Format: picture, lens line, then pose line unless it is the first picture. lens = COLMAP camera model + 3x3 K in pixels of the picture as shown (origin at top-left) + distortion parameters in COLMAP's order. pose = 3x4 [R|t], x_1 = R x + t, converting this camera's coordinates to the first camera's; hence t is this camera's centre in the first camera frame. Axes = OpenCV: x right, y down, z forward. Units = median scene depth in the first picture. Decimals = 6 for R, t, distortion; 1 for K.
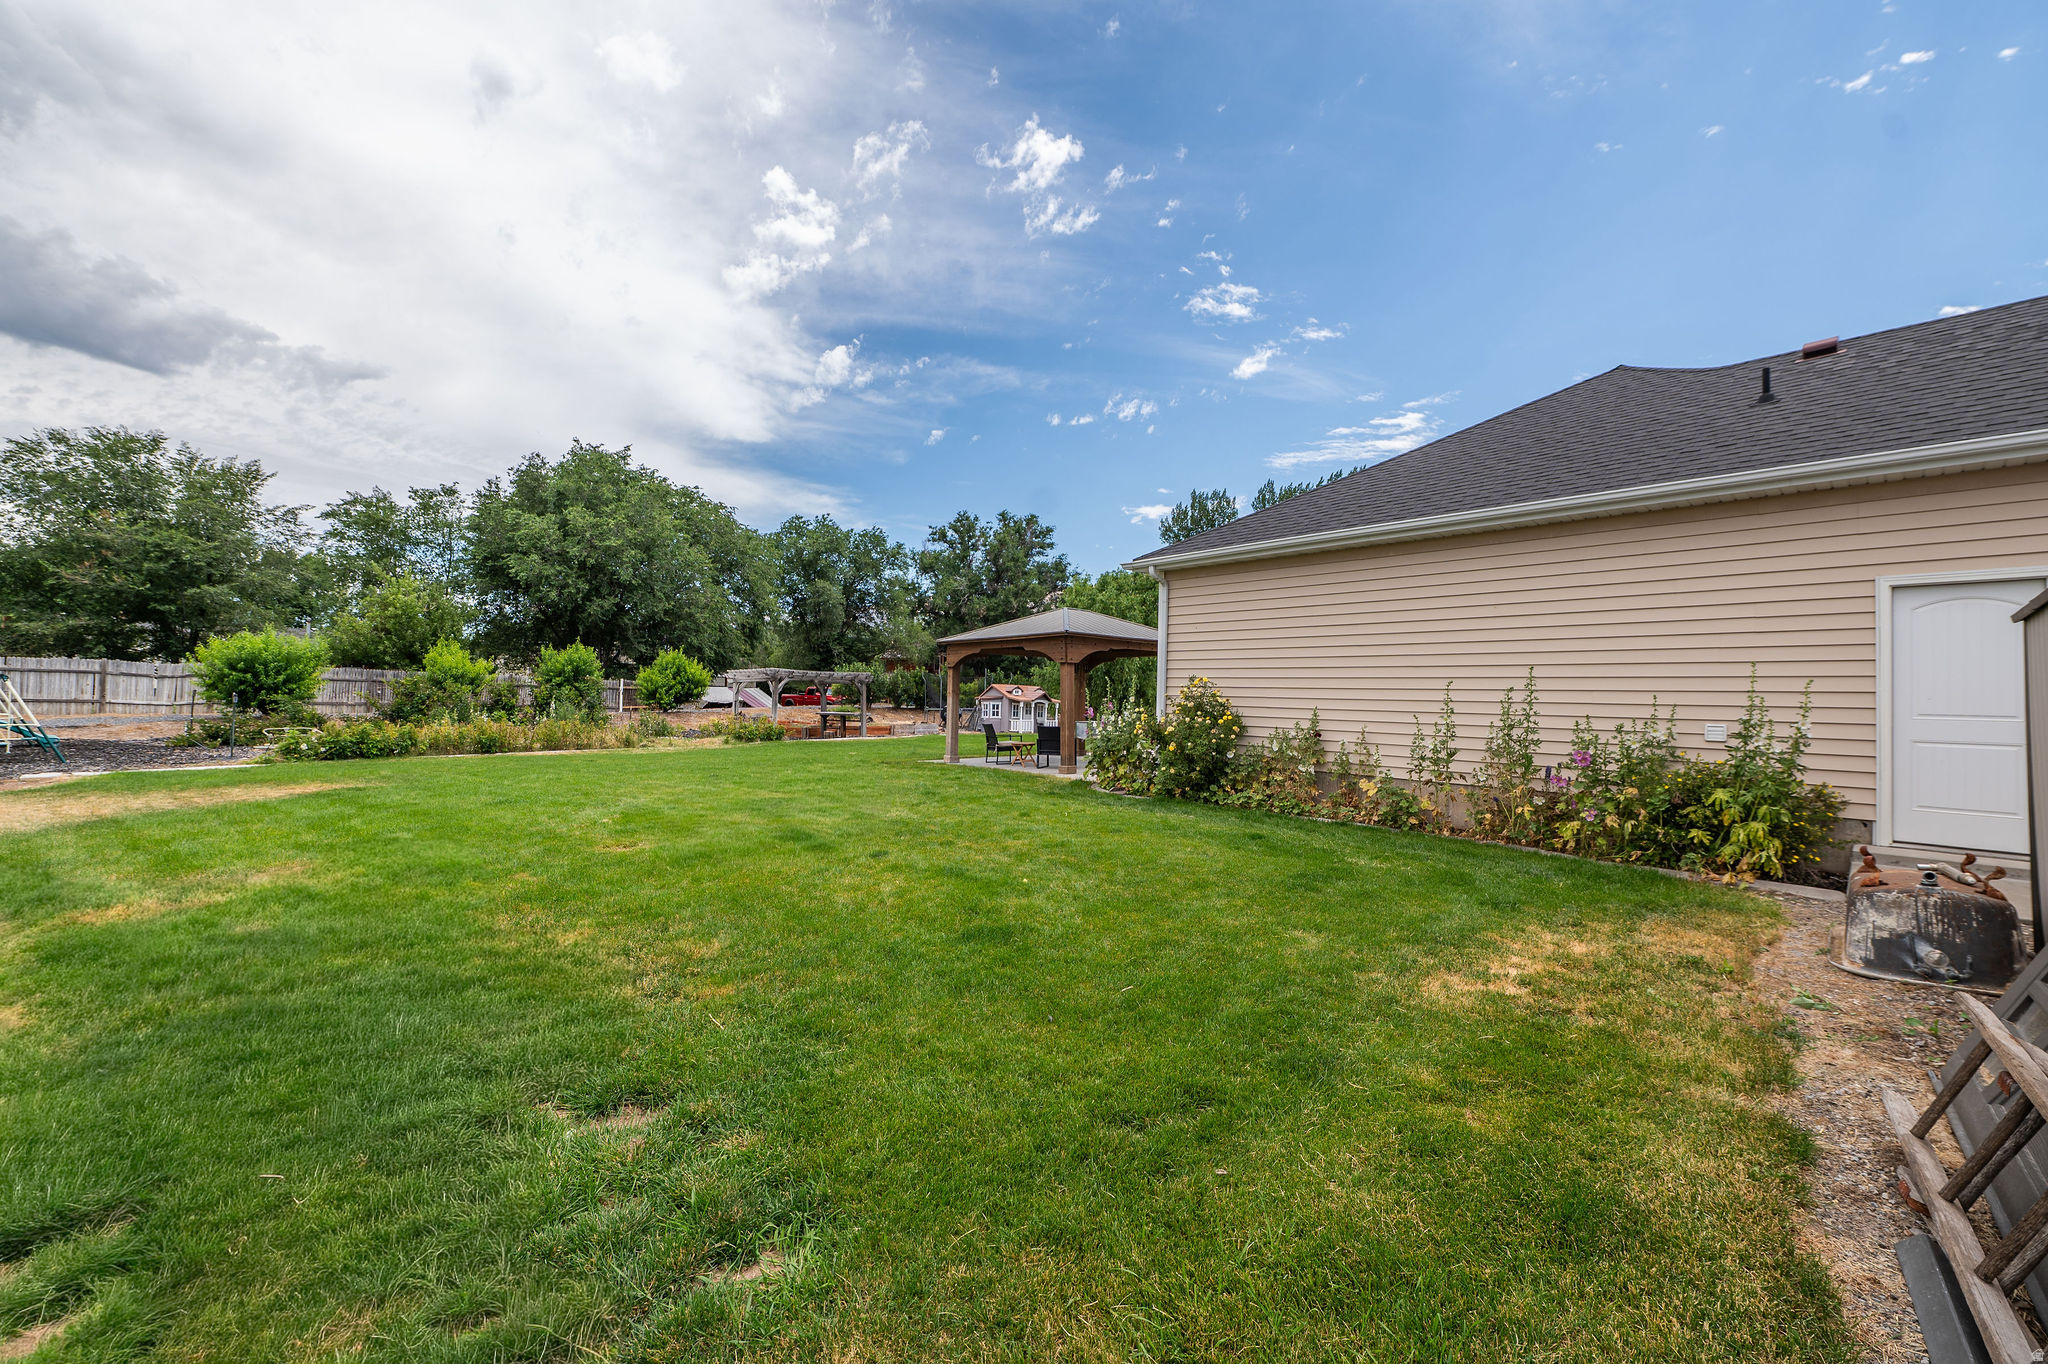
lens RADIAL K [[828.0, 0, 1010.3], [0, 828.0, 679.6], [0, 0, 1]] dist [-0.013087, -0.000407]
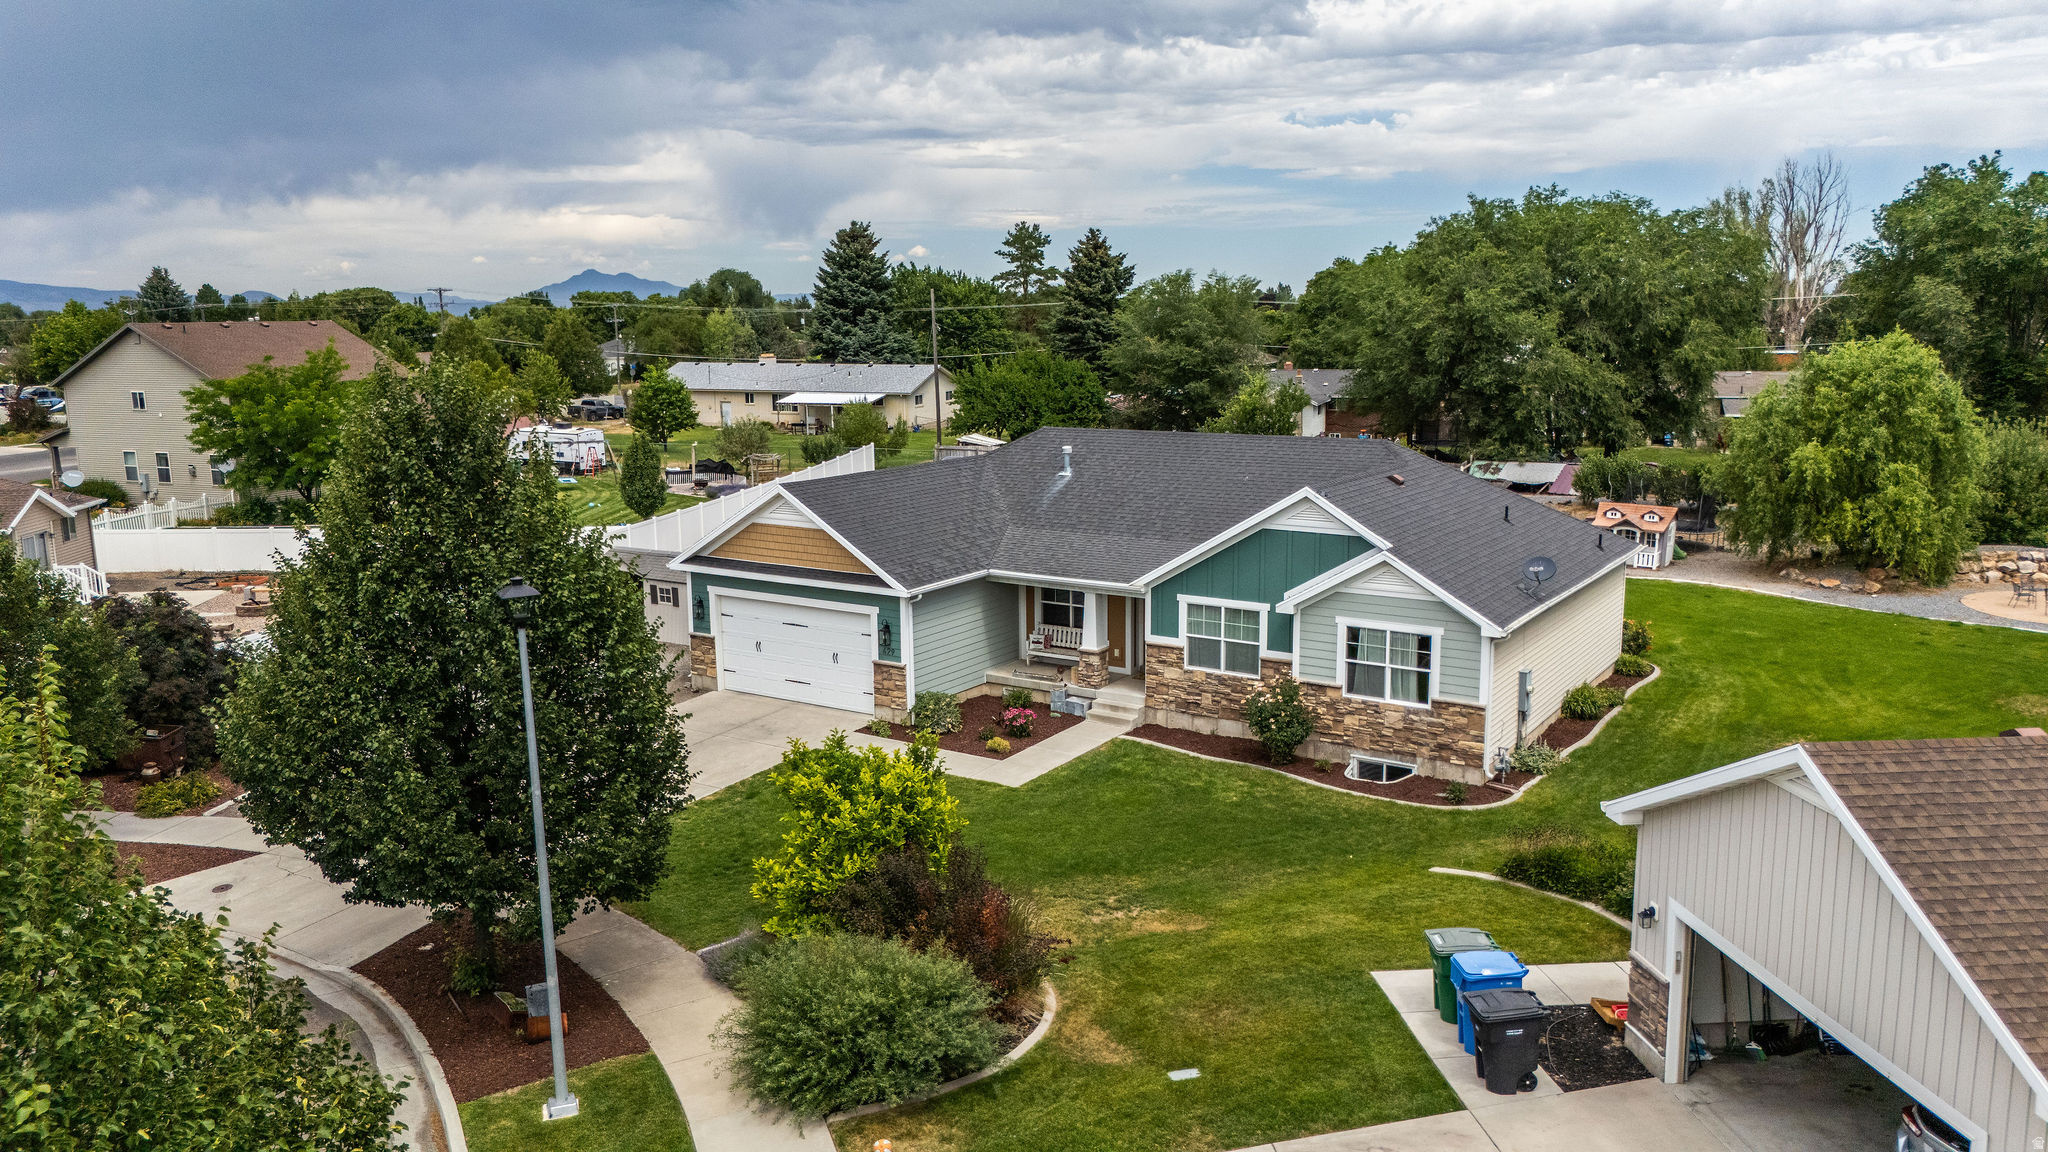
lens RADIAL K [[1507.5, 0, 1005.2], [0, 1507.5, 586.2], [0, 0, 1]] dist [0.056537, -0.058945]
pose [[0.239566, 0.157633, -0.957998, 0.870888], [0.032985, 0.984840, 0.170298, -0.128193], [0.970320, -0.072397, 0.230734, 0.026930]]
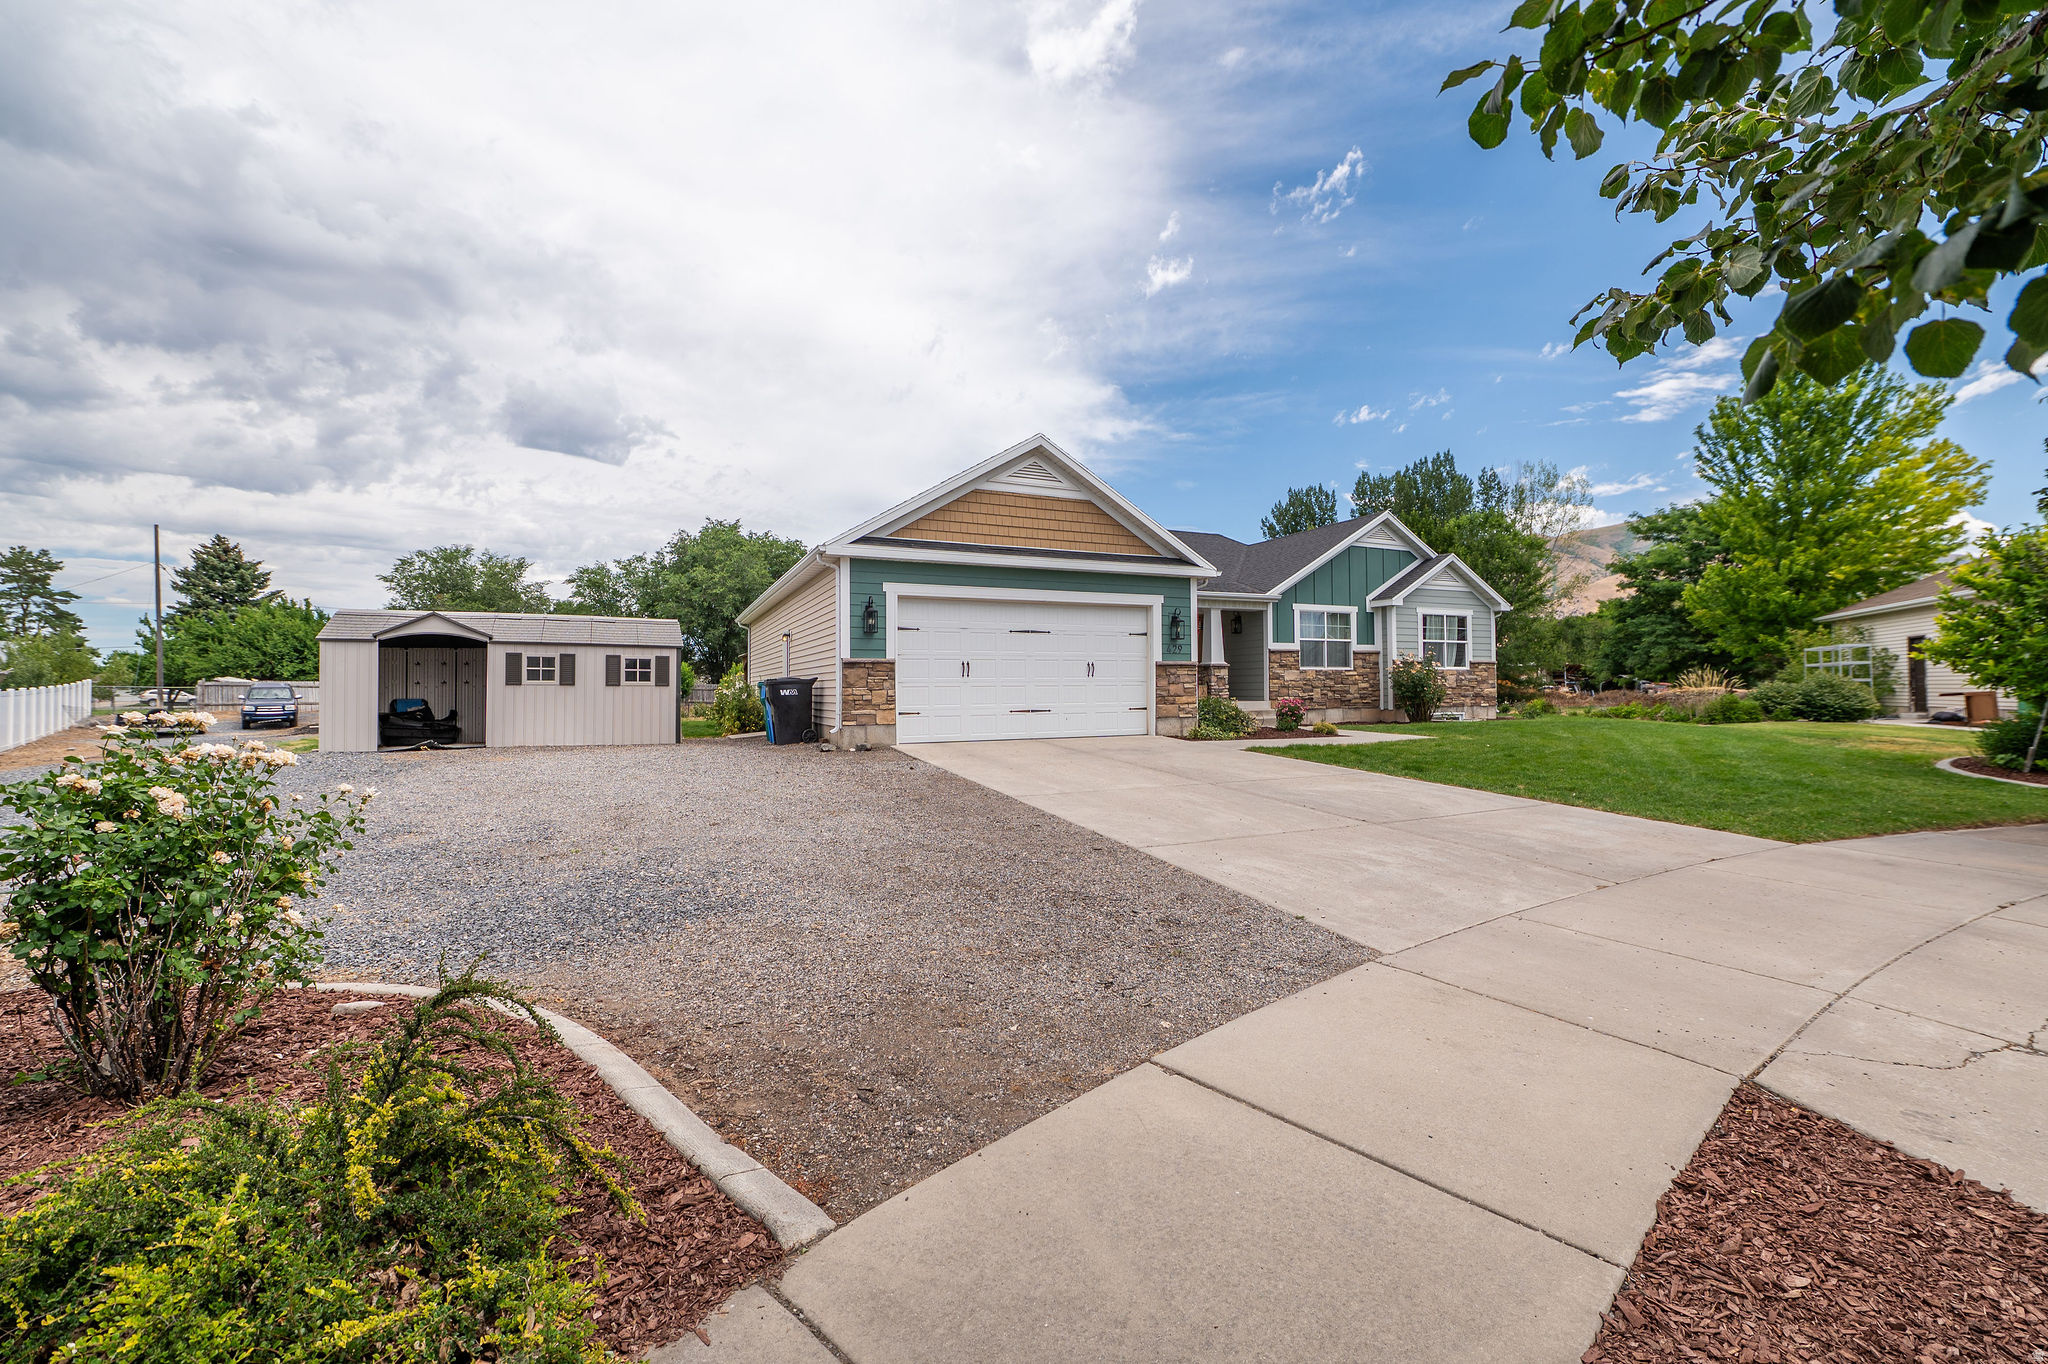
lens RADIAL K [[828.0, 0, 1022.6], [0, 828.0, 662.7], [0, 0, 1]] dist [-0.013087, -0.000407]
pose [[0.954677, -0.036261, -0.295428, 0.314695], [0.030373, 0.999238, -0.024495, 0.009668], [0.296091, 0.014412, 0.955051, -0.161751]]
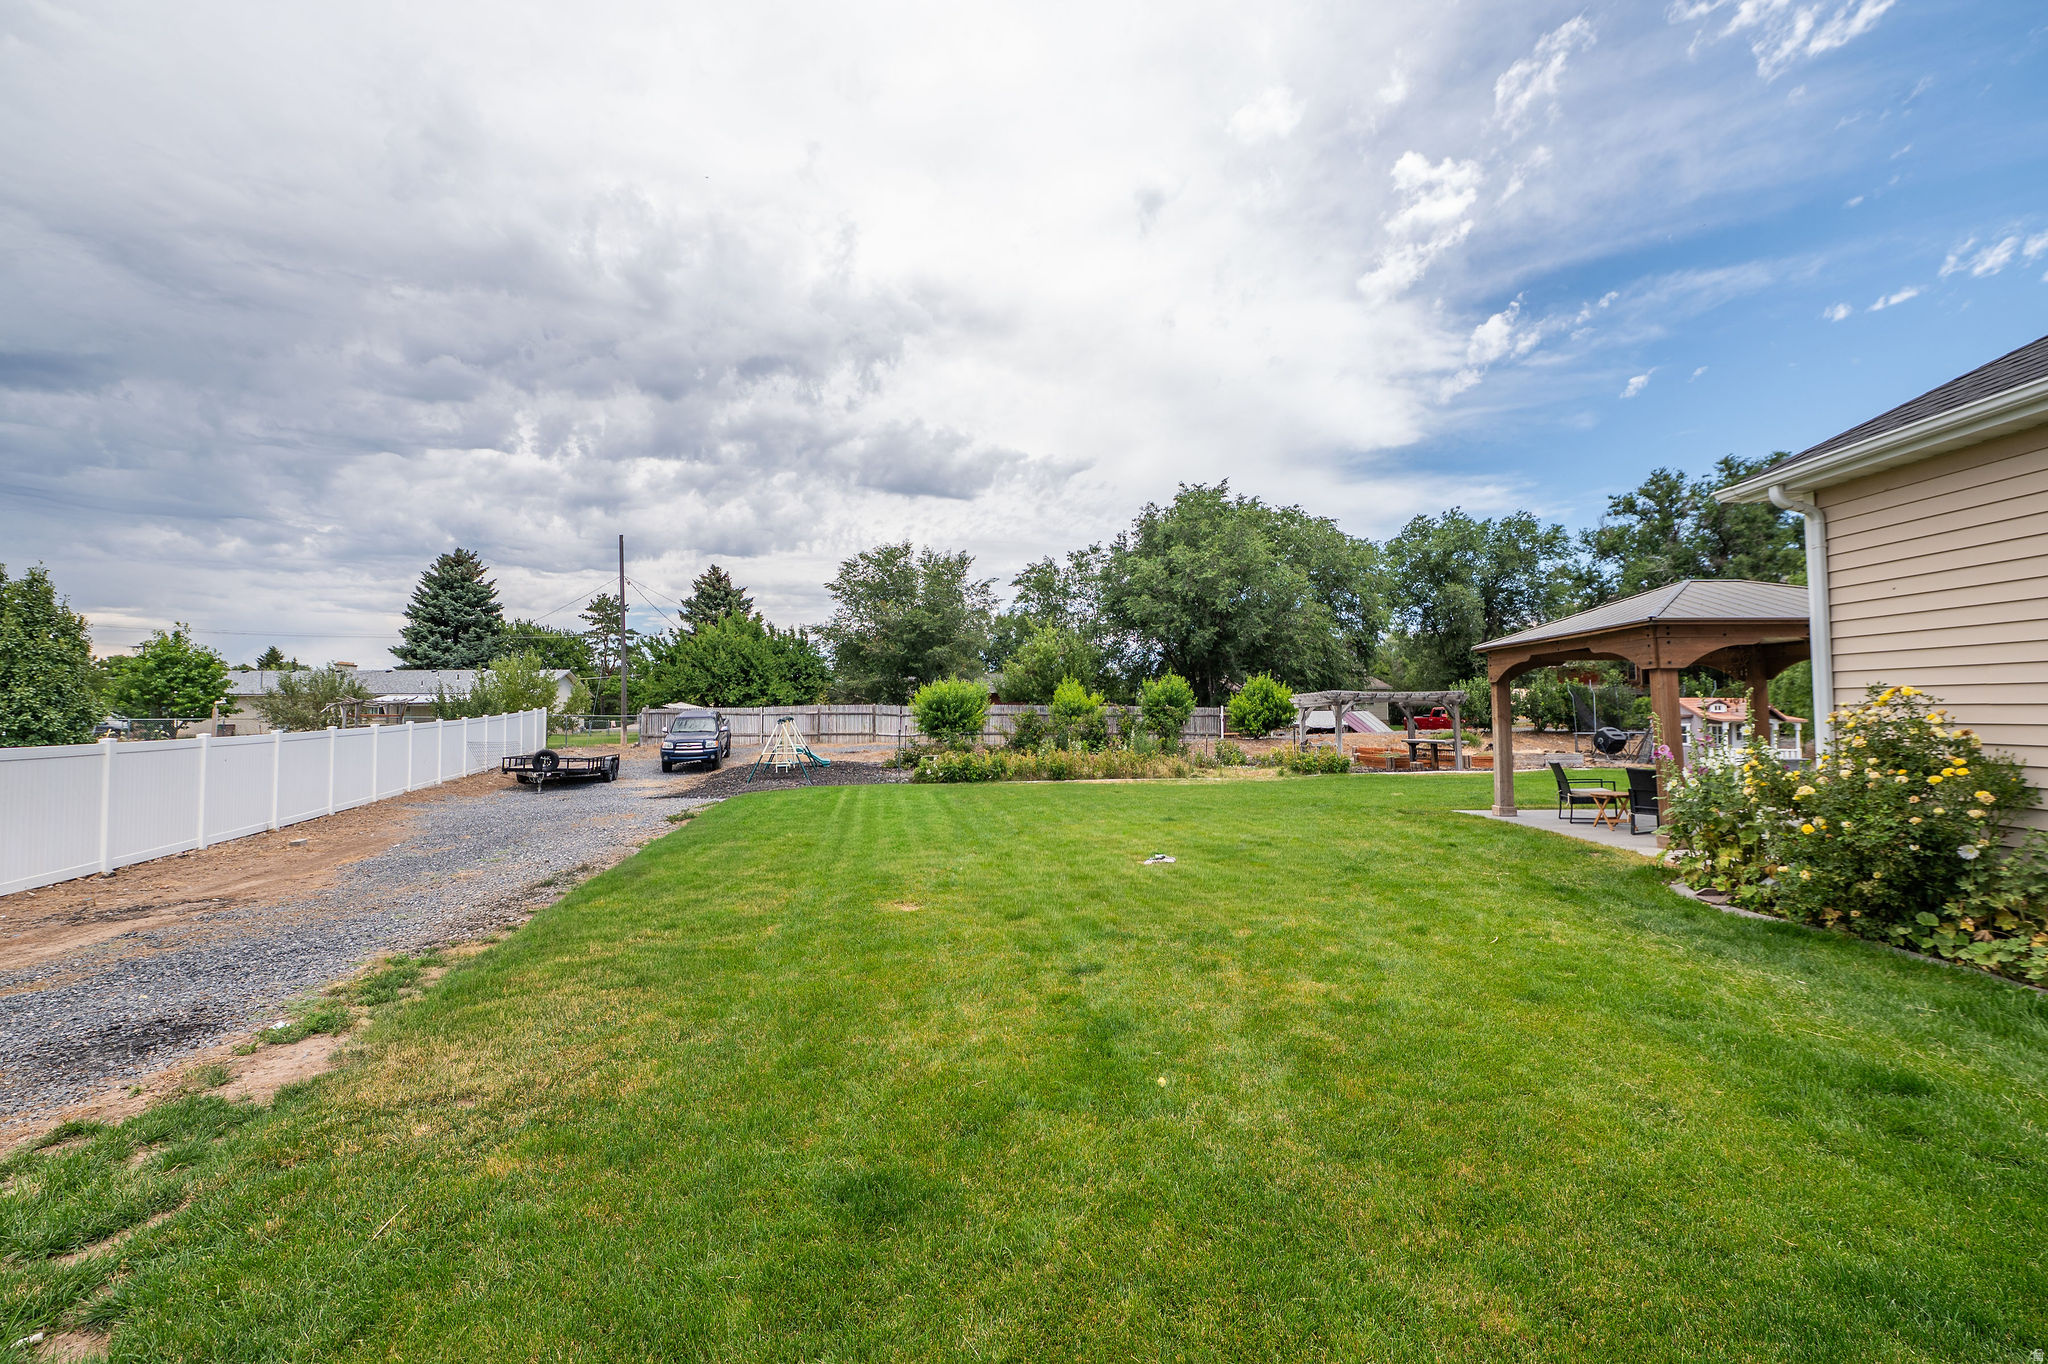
lens RADIAL K [[828.0, 0, 1026.3], [0, 828.0, 672.8], [0, 0, 1]] dist [-0.013087, -0.000407]
pose [[0.718694, -0.057753, -0.692924, 0.044635], [0.035148, 0.998288, -0.046749, -0.001572], [0.694438, 0.009243, 0.719493, 0.065571]]
